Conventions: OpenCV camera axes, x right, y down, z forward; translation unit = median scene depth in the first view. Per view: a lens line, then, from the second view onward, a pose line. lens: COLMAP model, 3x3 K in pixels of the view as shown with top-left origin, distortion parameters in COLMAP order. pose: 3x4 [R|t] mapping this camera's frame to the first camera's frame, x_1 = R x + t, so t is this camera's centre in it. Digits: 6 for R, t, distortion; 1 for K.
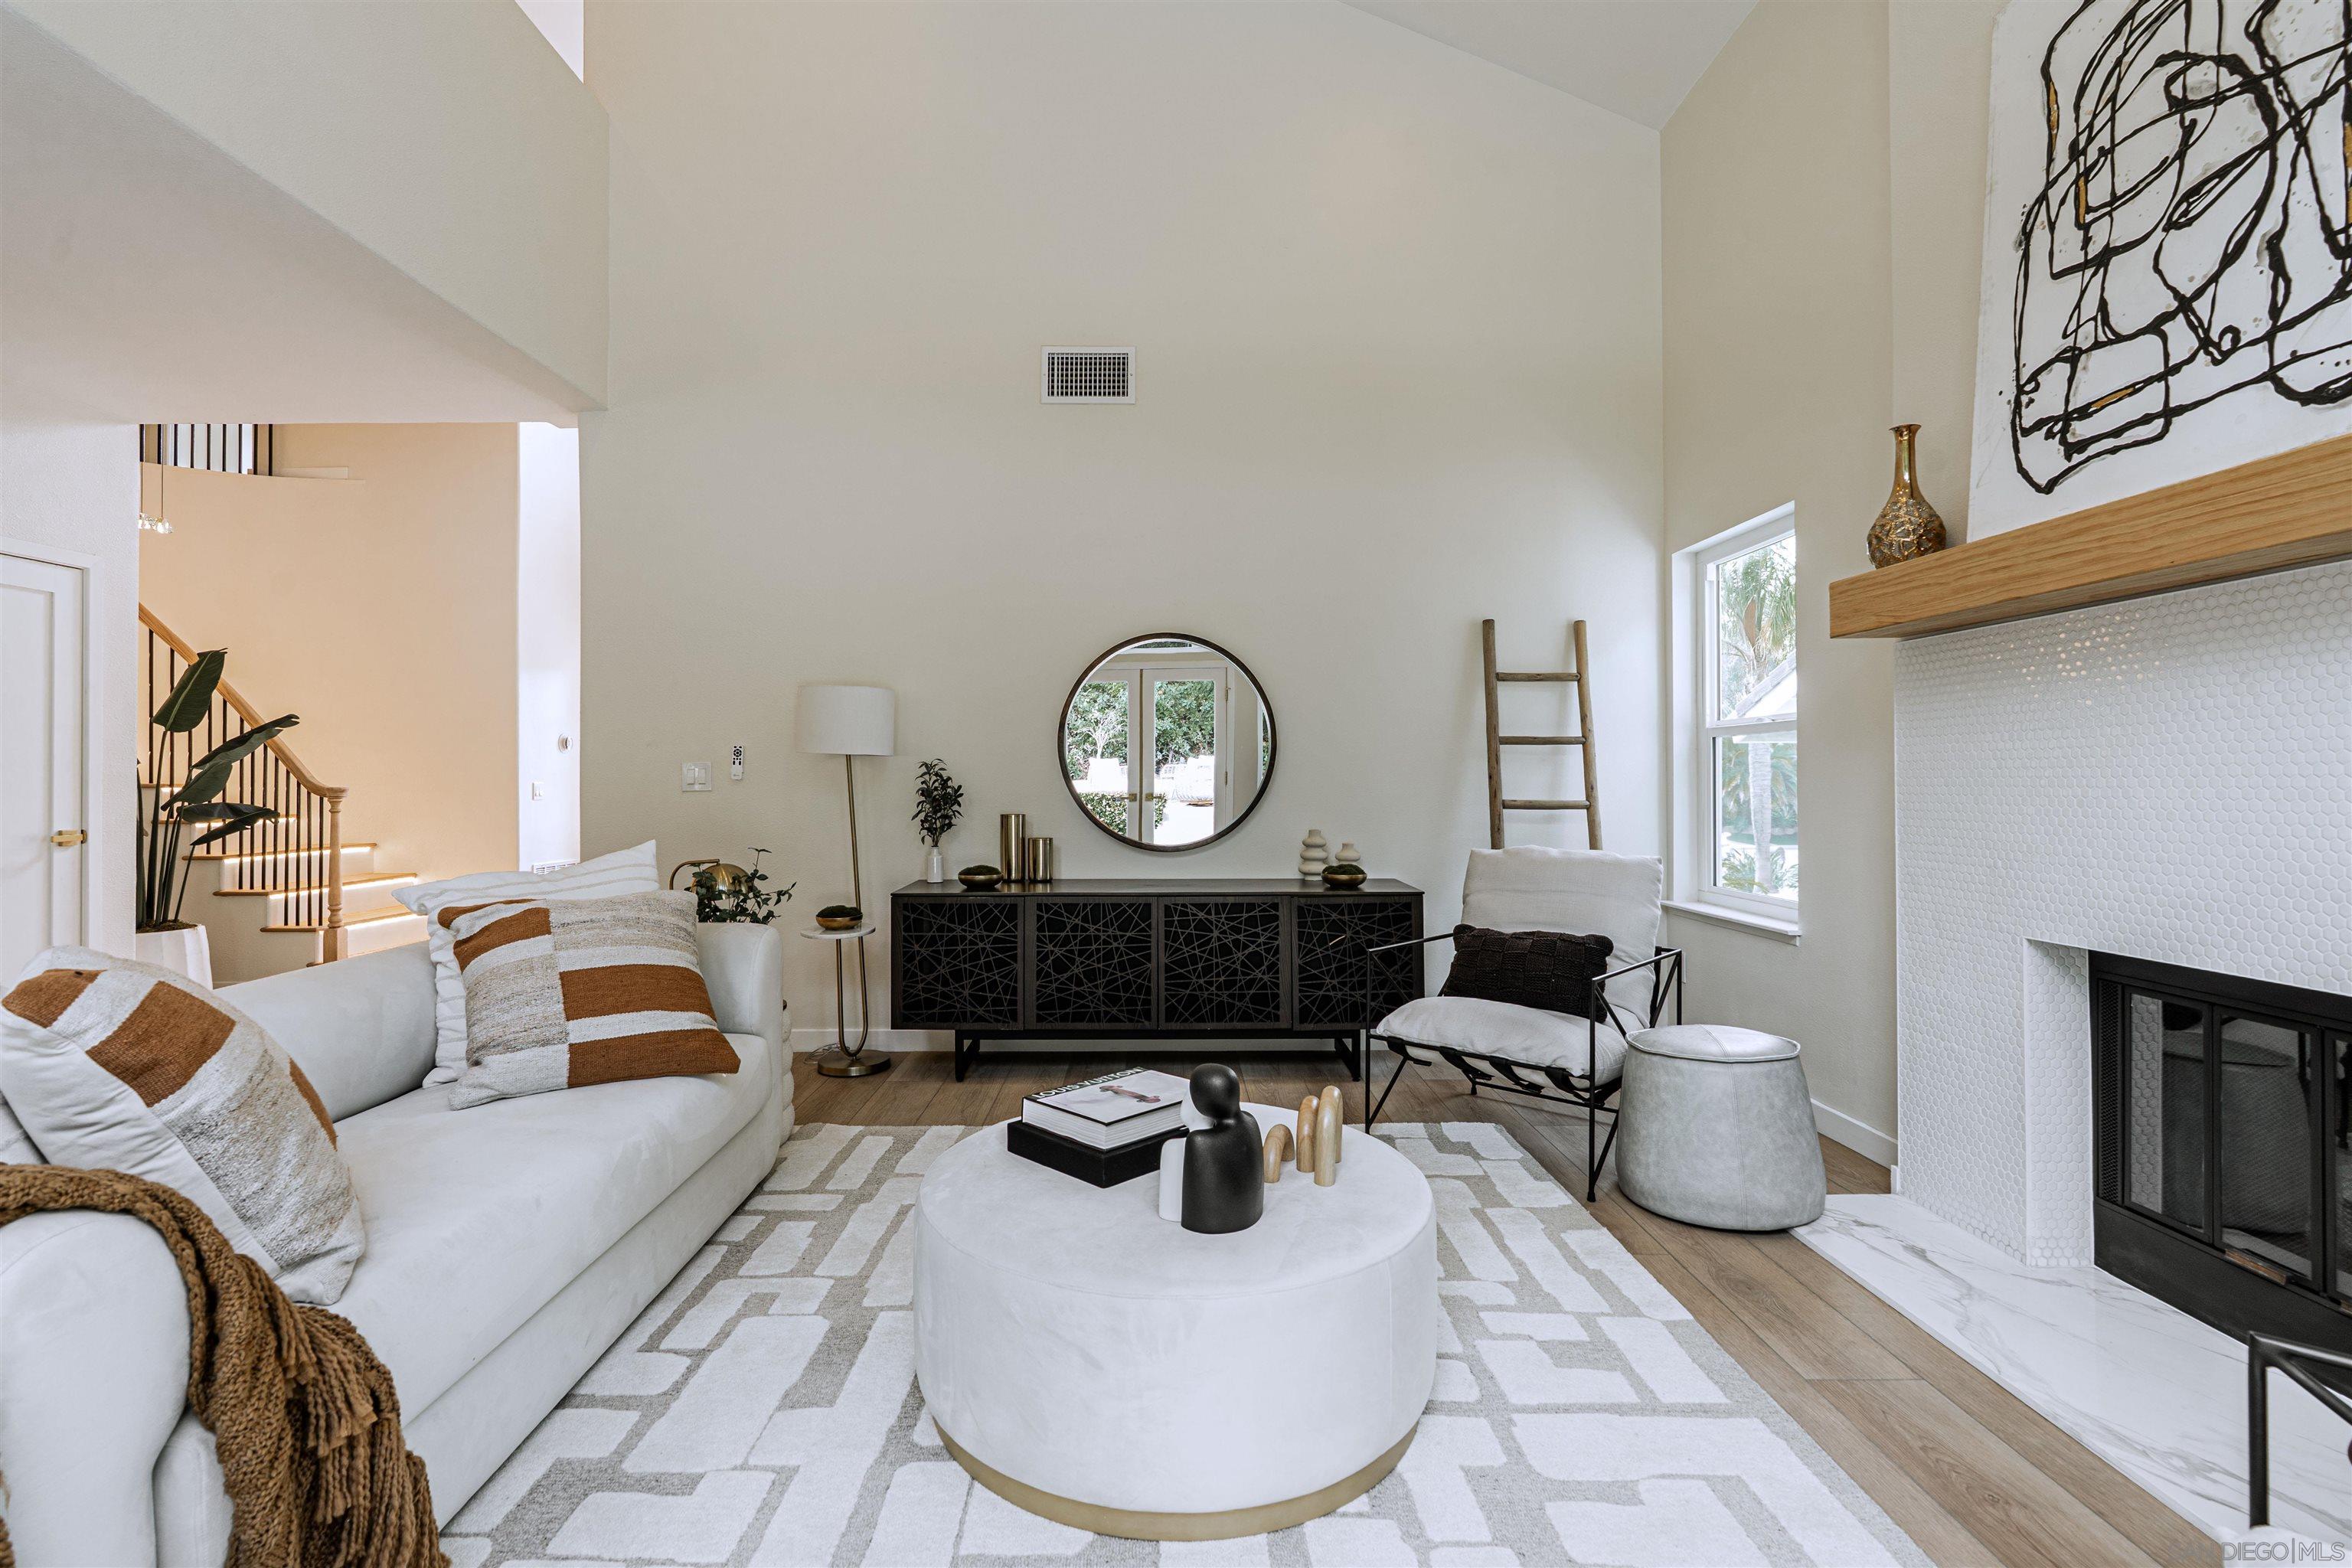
lens RADIAL K [[1073.3, 0, 1170.1], [0, 1073.3, 774.2], [0, 0, 1]] dist [-0.005273, 0.001656]
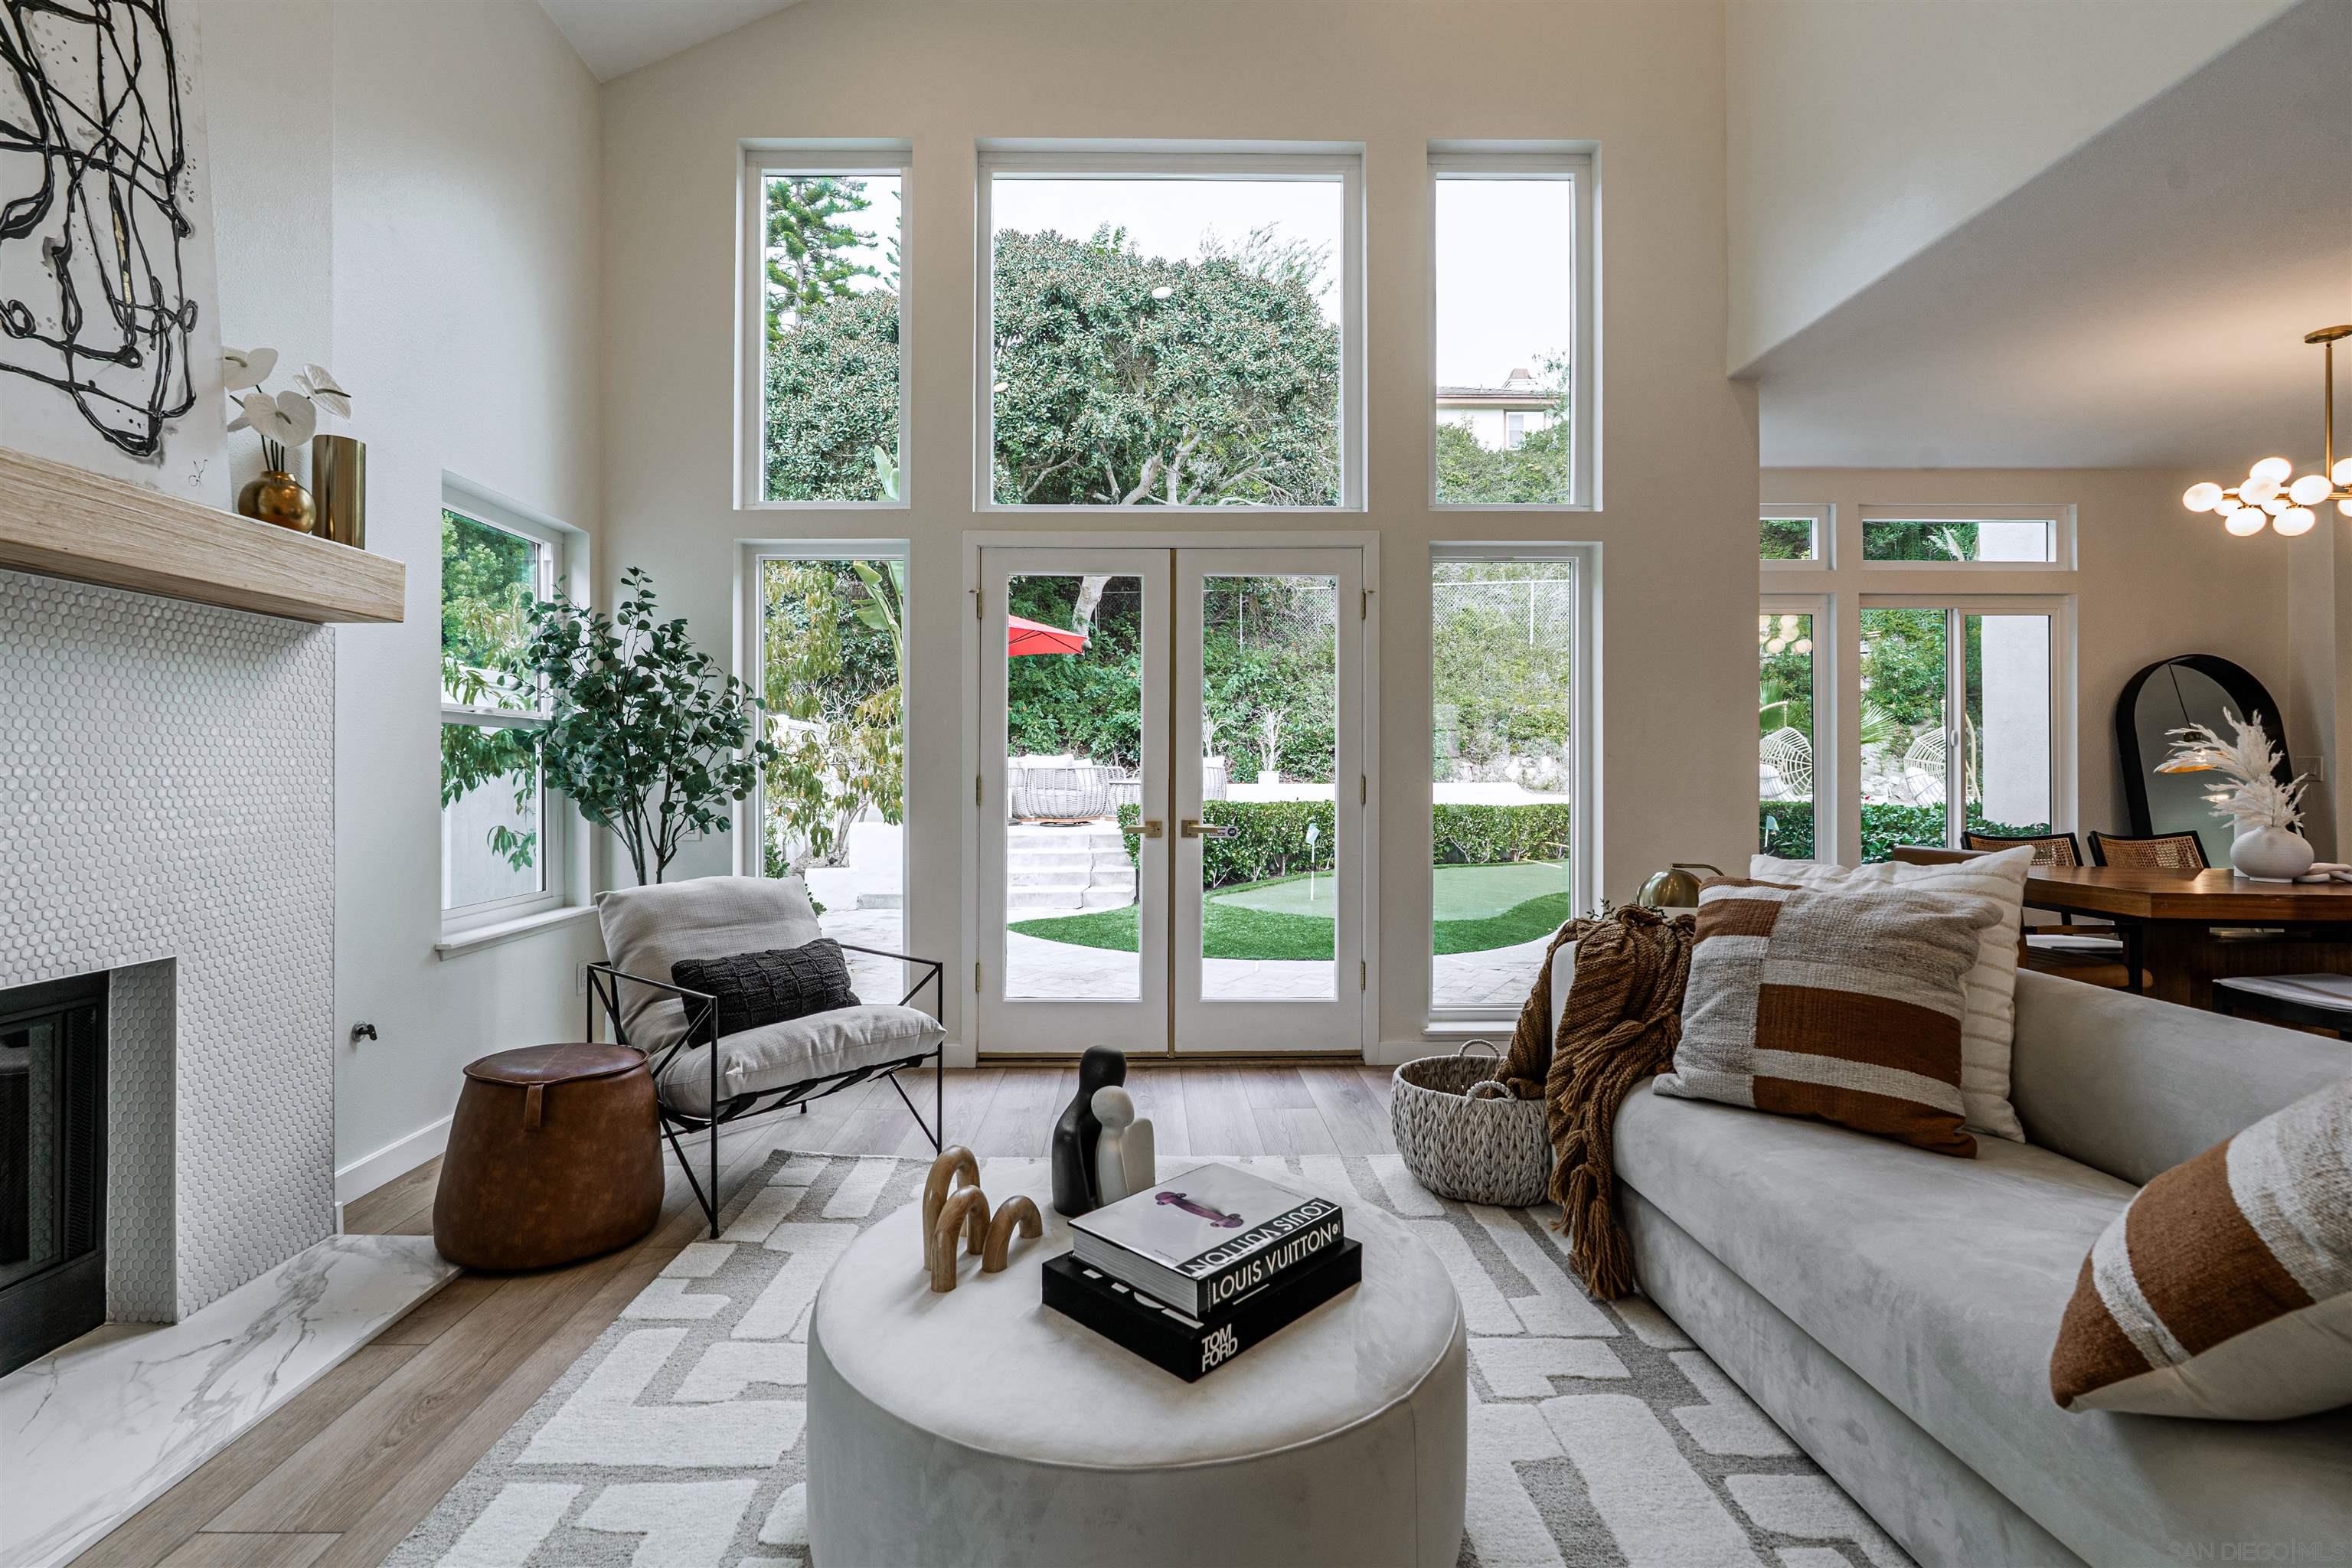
lens RADIAL K [[1073.3, 0, 1173.3], [0, 1073.3, 776.0], [0, 0, 1]] dist [-0.005273, 0.001656]
pose [[-0.999874, 0.003698, -0.015468, -0.015812], [0.003676, 0.999992, 0.001440, 0.002573], [0.015473, 0.001383, -0.999879, 2.042115]]
